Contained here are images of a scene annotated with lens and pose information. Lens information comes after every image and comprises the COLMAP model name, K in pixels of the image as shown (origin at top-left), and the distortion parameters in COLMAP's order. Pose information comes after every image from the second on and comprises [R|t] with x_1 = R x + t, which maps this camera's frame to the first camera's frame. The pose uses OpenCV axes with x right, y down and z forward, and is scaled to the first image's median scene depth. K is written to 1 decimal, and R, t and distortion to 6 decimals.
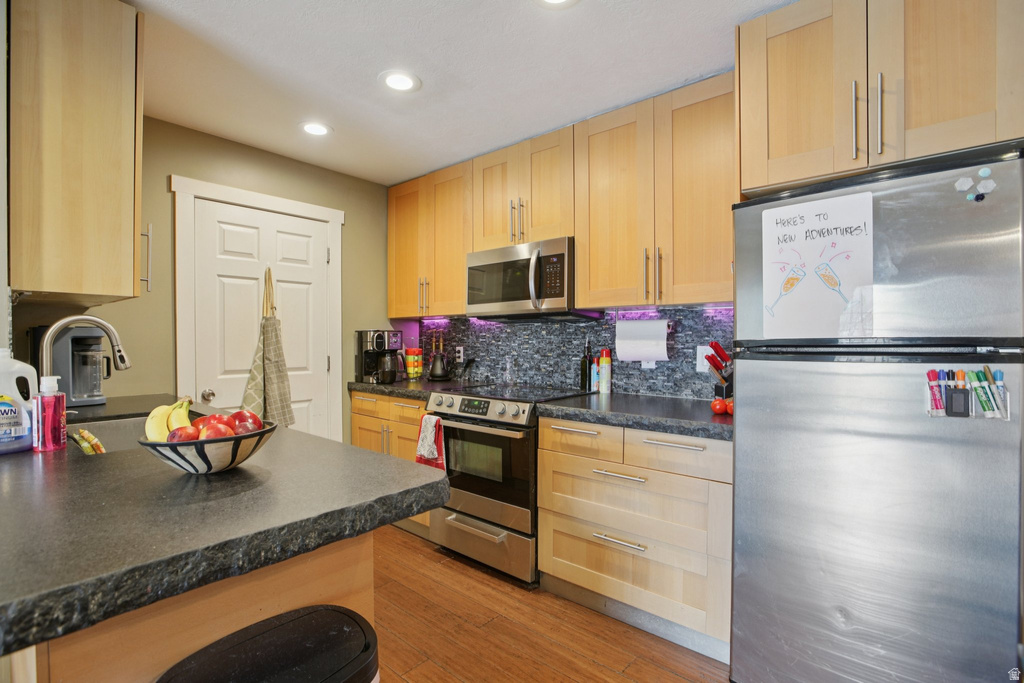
lens RADIAL K [[487.1, 0, 508.7], [0, 487.1, 346.9], [0, 0, 1]] dist [-0.042016, 0.012745]
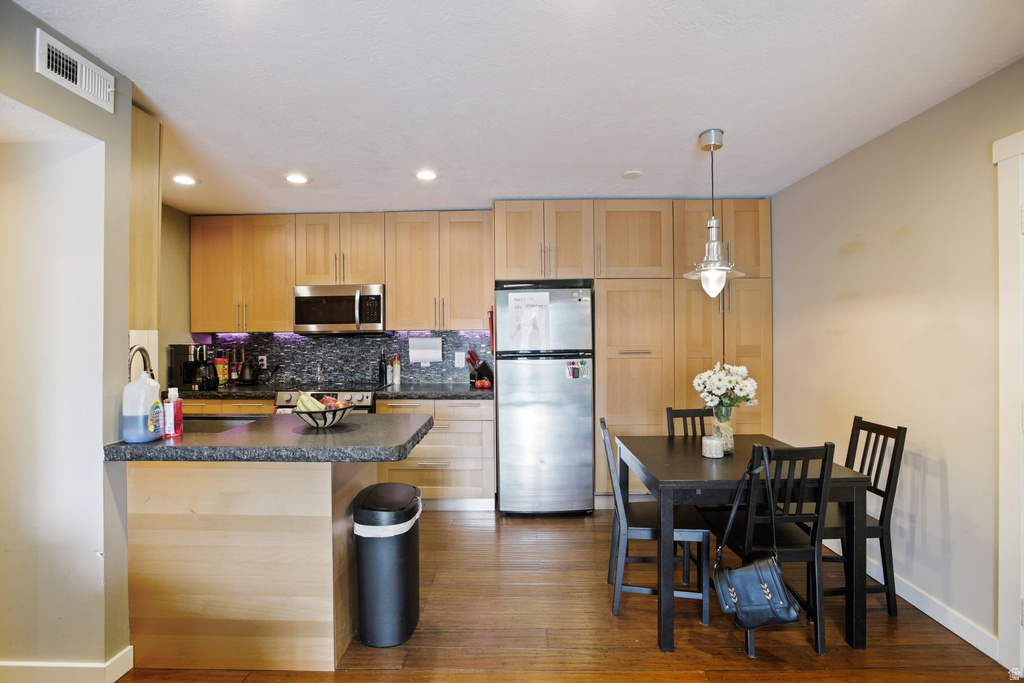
lens RADIAL K [[487.1, 0, 509.0], [0, 487.1, 335.8], [0, 0, 1]] dist [-0.042016, 0.012745]
pose [[0.755371, -0.004759, 0.655280, -0.557749], [0.017059, 0.999778, -0.012404, -0.033323], [-0.655075, 0.020548, 0.755284, -0.415147]]
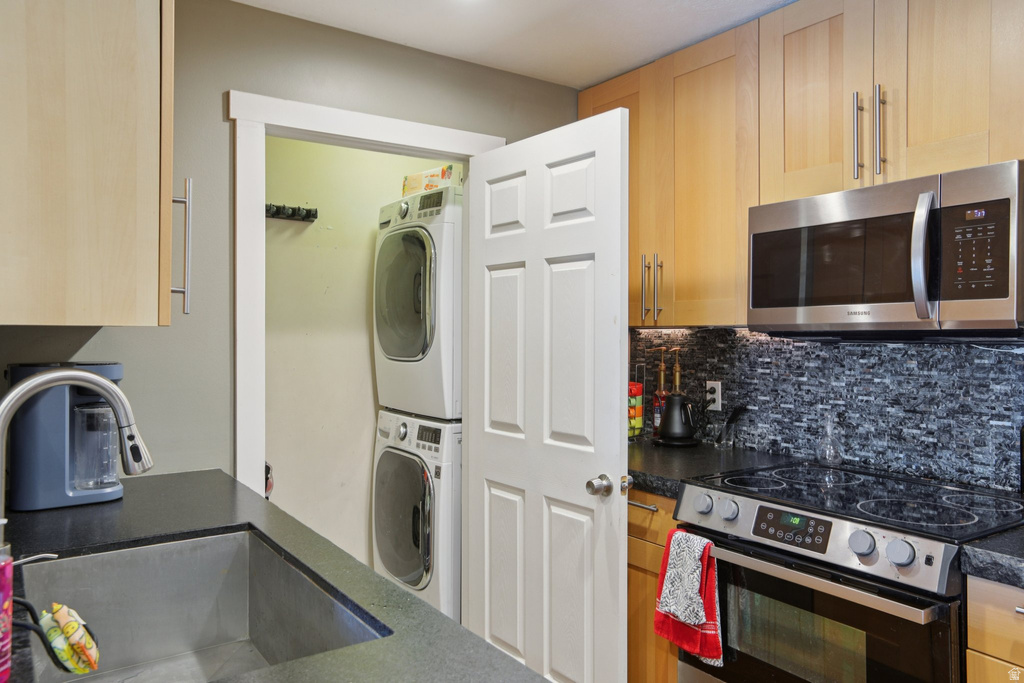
lens RADIAL K [[745.9, 0, 511.0], [0, 745.9, 332.7], [0, 0, 1]] dist [-0.001054, 0.035113]
pose [[0.966862, 0.001201, -0.255297, -0.140494], [-0.004317, 0.999923, -0.011646, -0.055997], [0.255264, 0.012362, 0.966792, 0.206074]]
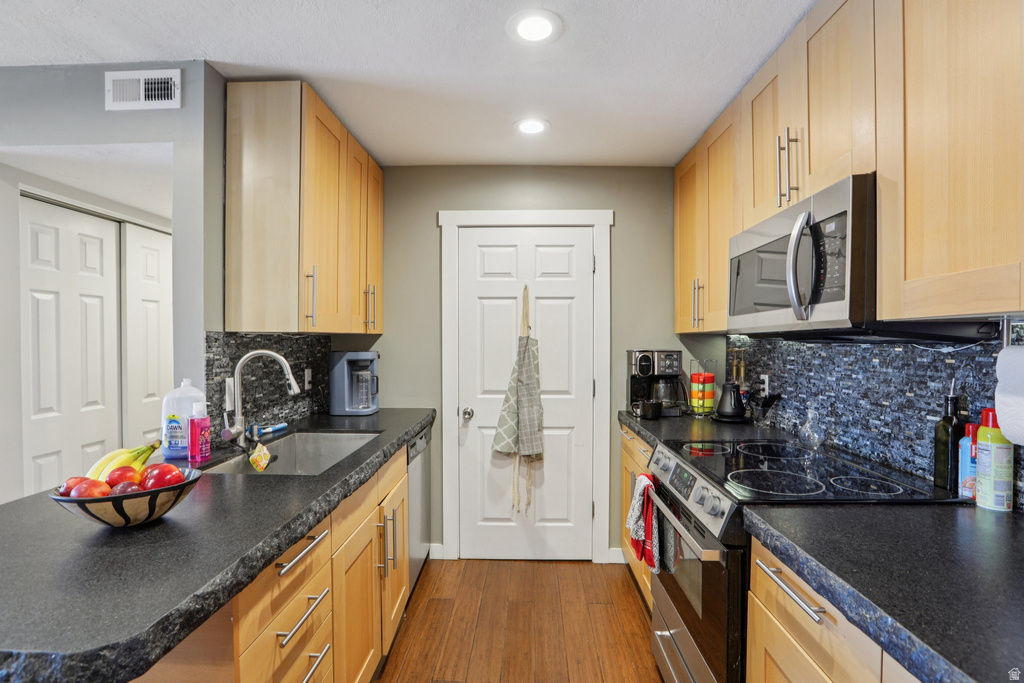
lens RADIAL K [[484.6, 0, 520.3], [0, 484.6, 345.8], [0, 0, 1]] dist [-0.031110, 0.006154]
pose [[0.637359, 0.007279, -0.770532, 0.259809], [-0.011654, 0.999932, -0.000194, -0.047610], [0.770479, 0.009104, 0.637401, 0.408017]]
